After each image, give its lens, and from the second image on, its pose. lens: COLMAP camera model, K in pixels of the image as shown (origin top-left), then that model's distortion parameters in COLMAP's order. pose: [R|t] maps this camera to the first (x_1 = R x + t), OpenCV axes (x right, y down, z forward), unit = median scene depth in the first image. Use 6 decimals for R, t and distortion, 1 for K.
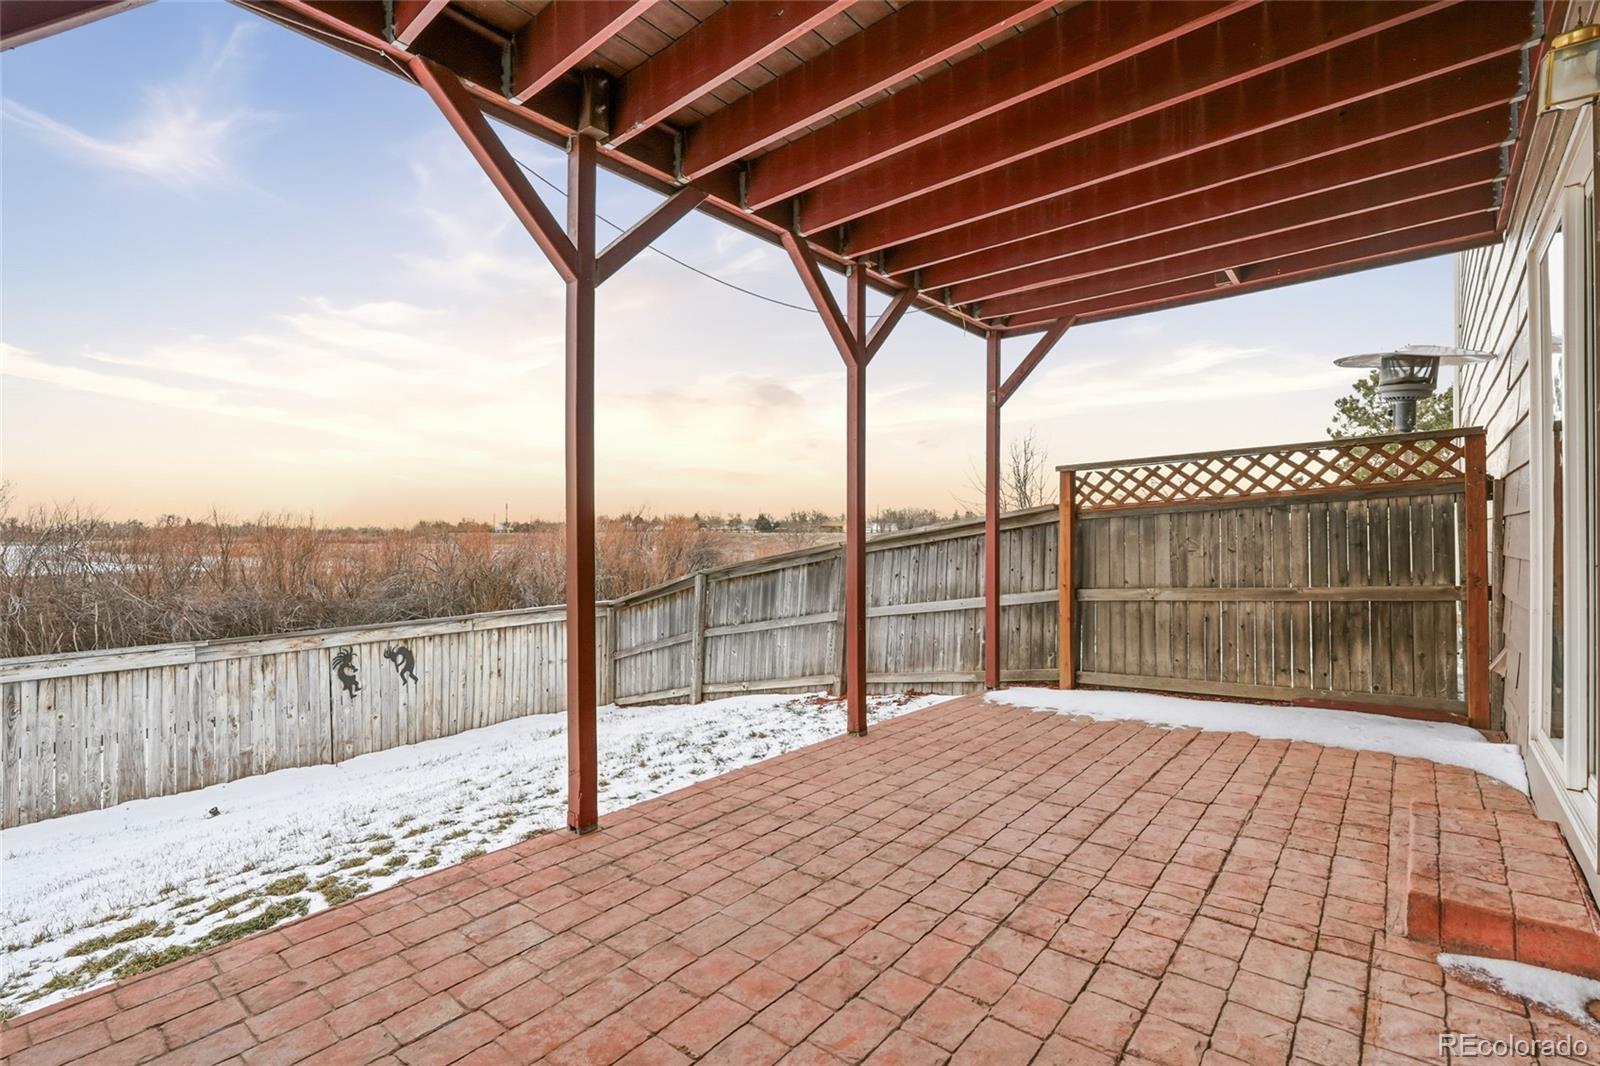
lens RADIAL K [[723.0, 0, 801.0], [0, 723.0, 524.7], [0, 0, 1]] dist [-0.012111, 0.003612]
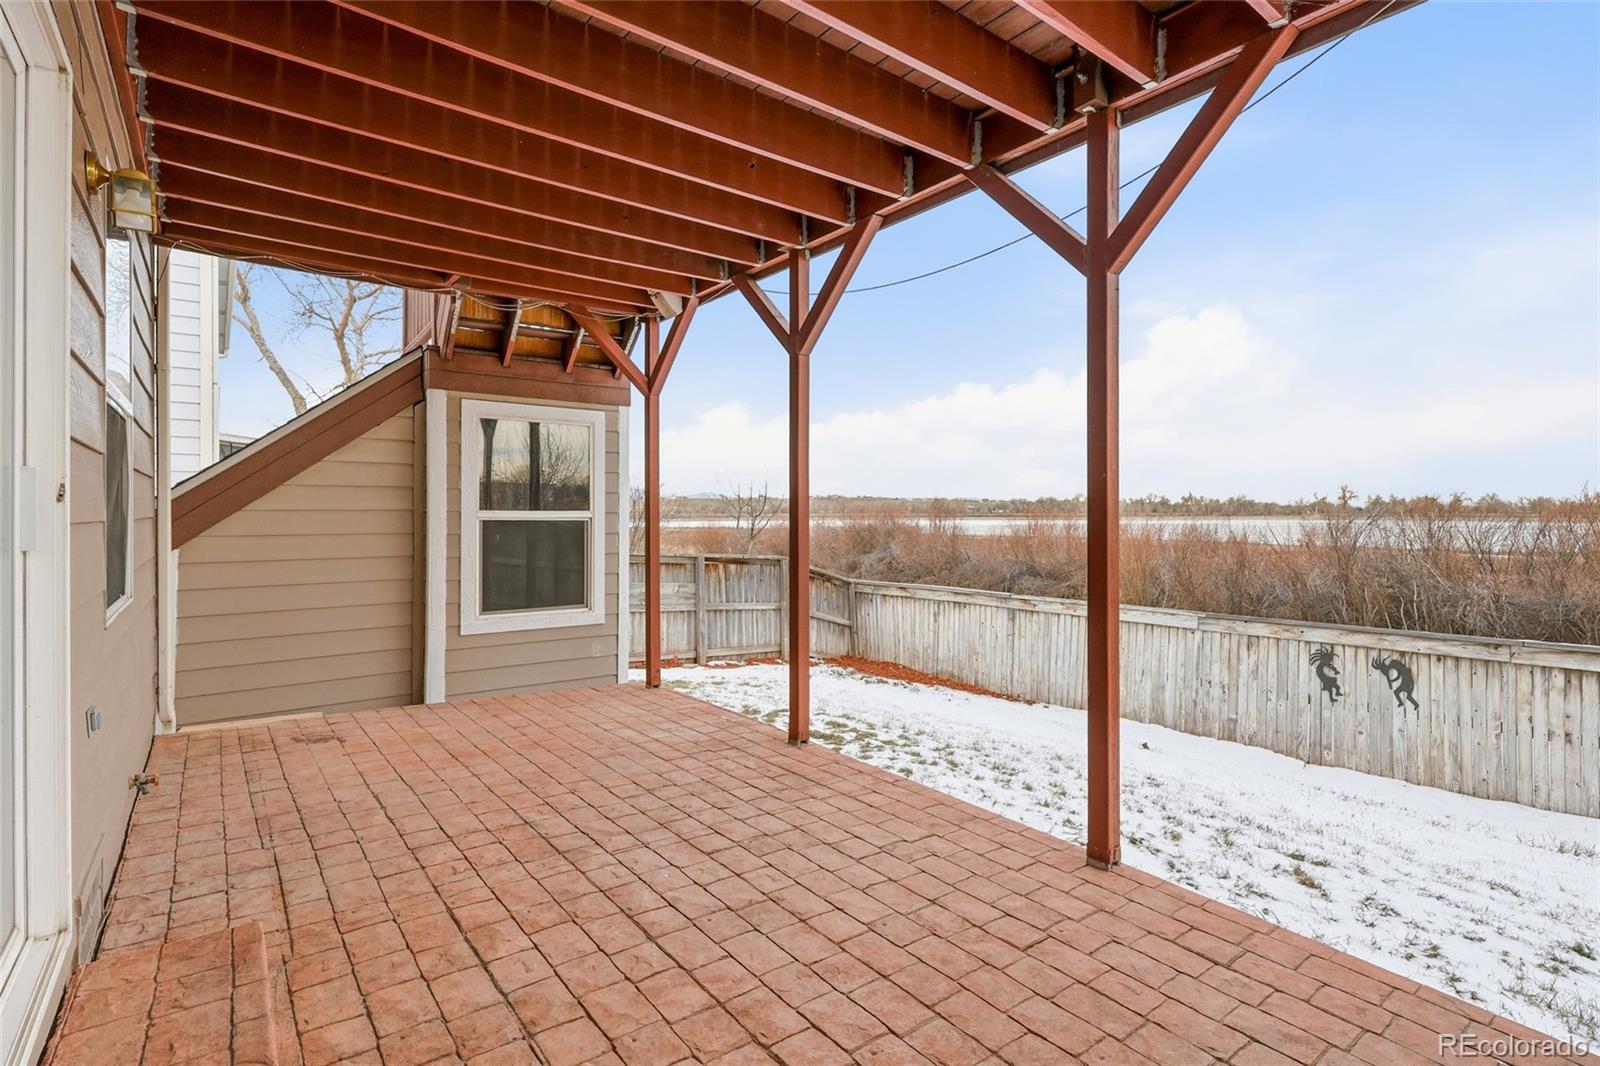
lens RADIAL K [[756.7, 0, 784.9], [0, 756.7, 509.4], [0, 0, 1]] dist [-0.008526, 0.000935]
pose [[-0.215196, -0.001417, -0.976570, 0.564994], [0.014508, 0.999884, -0.004648, -0.012531], [0.976463, -0.015169, -0.215150, 0.641542]]
